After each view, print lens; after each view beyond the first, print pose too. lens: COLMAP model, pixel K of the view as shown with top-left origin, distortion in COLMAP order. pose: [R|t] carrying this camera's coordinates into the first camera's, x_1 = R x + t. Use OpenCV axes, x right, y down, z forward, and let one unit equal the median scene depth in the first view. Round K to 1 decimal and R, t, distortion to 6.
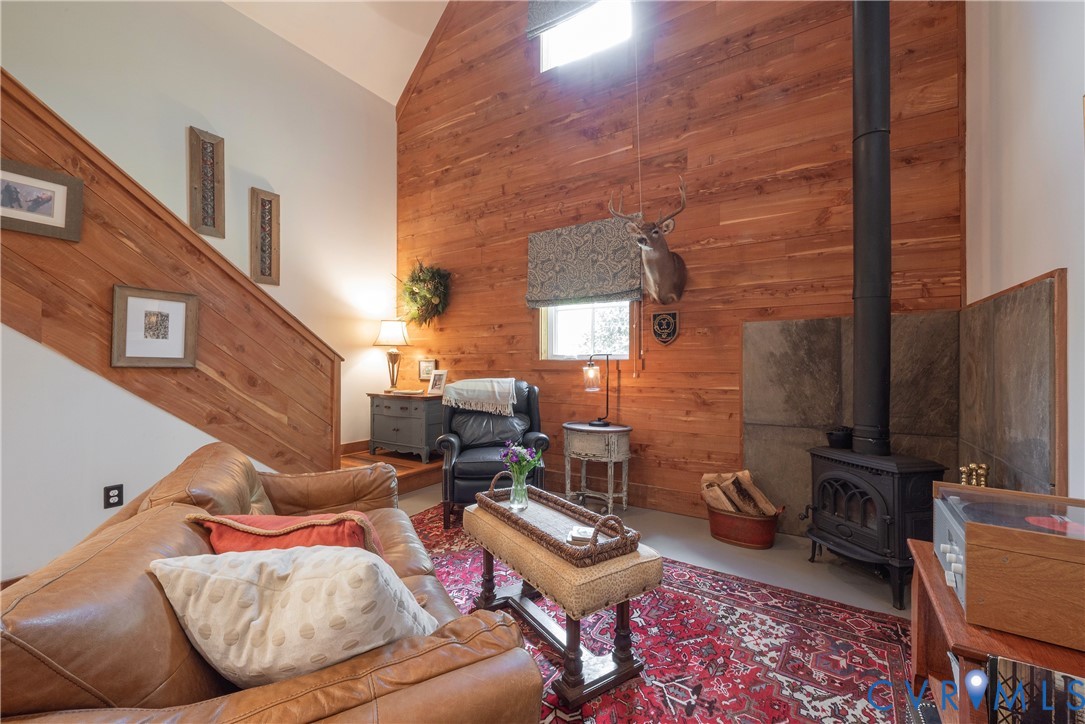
lens RADIAL K [[427.4, 0, 544.9], [0, 427.4, 361.3], [0, 0, 1]] dist [-0.000626, 0.000138]
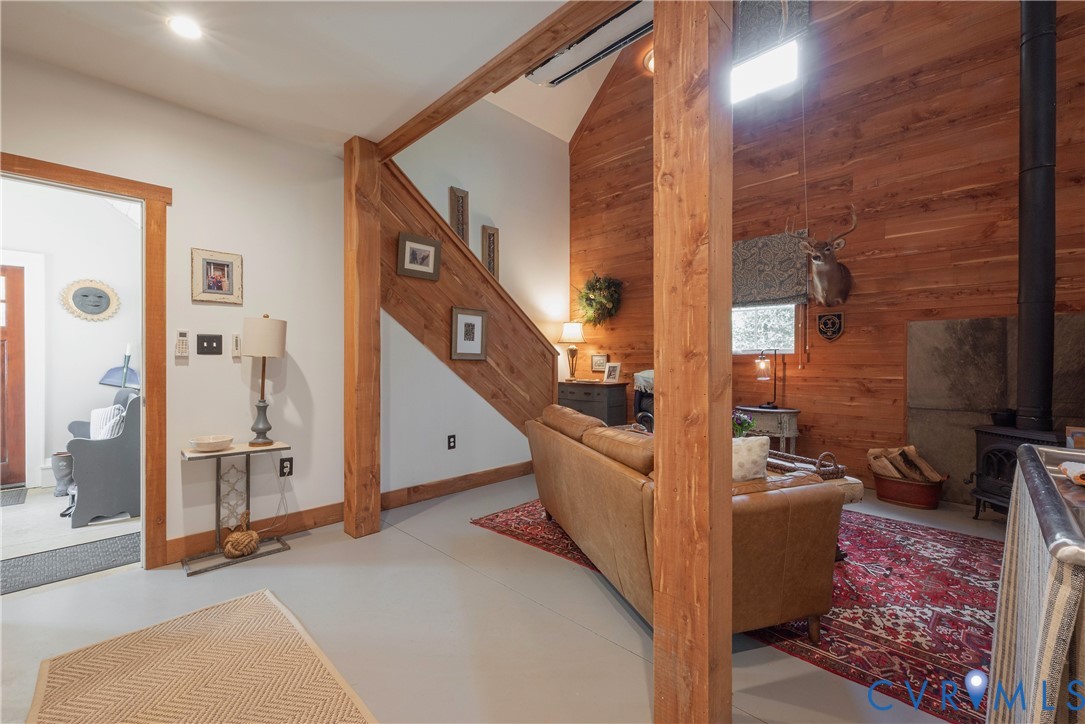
lens RADIAL K [[449.8, 0, 541.5], [0, 449.8, 361.4], [0, 0, 1]] dist [0.001308, -0.000574]
pose [[0.979305, 0.000647, -0.202389, -0.275420], [0.001780, 0.999929, 0.011809, 0.001424], [0.202382, -0.011925, 0.979234, -0.421160]]
